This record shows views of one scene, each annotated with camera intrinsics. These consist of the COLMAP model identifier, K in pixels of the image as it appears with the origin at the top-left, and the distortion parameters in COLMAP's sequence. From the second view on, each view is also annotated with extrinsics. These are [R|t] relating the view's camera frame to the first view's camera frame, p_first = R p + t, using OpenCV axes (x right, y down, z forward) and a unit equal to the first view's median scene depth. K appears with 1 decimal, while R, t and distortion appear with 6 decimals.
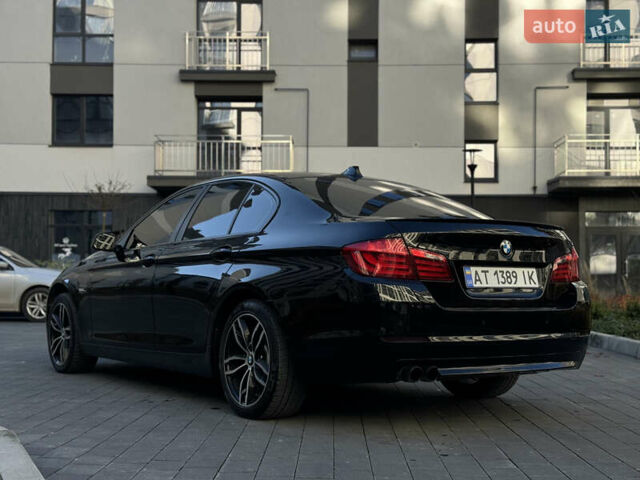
lens RADIAL K [[898.3, 0, 320.0], [0, 898.3, 240.0], [0, 0, 1]] dist [0.132706, -0.061750]
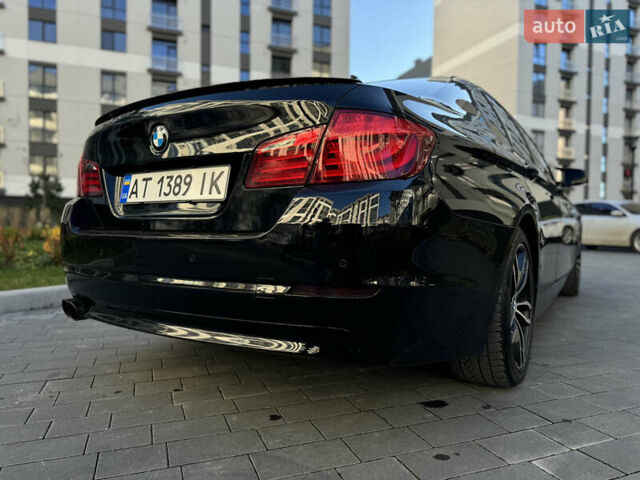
lens RADIAL K [[460.0, 0, 320.0], [0, 460.0, 240.0], [0, 0, 1]] dist [0.002222, -0.000255]
pose [[0.372284, 0.025171, -0.927777, 0.540349], [0.037790, 0.998392, 0.042251, 0.069202], [0.927349, -0.050790, 0.370735, 0.968014]]
